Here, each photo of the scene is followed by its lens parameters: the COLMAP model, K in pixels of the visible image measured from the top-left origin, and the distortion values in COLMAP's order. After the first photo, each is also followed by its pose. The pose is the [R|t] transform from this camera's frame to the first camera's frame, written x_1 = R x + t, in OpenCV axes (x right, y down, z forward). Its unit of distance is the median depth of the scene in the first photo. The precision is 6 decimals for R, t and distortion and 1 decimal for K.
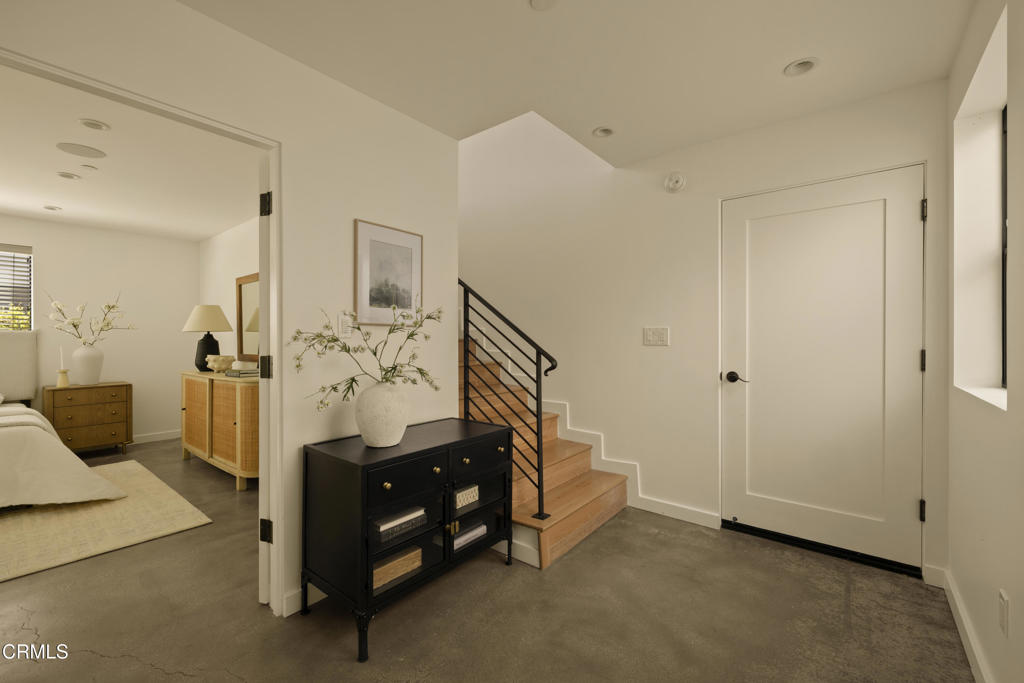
lens RADIAL K [[433.1, 0, 512.9], [0, 433.1, 341.7], [0, 0, 1]] dist [-0.003447, -0.000308]
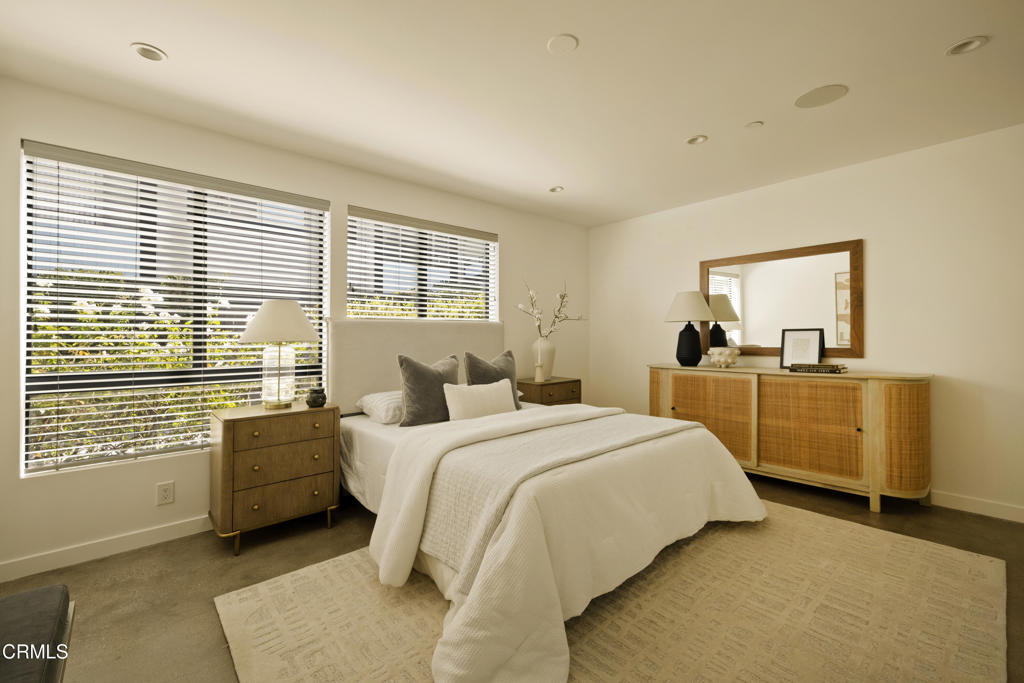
lens RADIAL K [[433.1, 0, 513.2], [0, 433.1, 336.0], [0, 0, 1]] dist [-0.003447, -0.000308]
pose [[0.985693, -0.002984, -0.168524, -0.558970], [0.002364, 0.999990, -0.003878, 0.005514], [0.168534, 0.003424, 0.985690, 0.034705]]
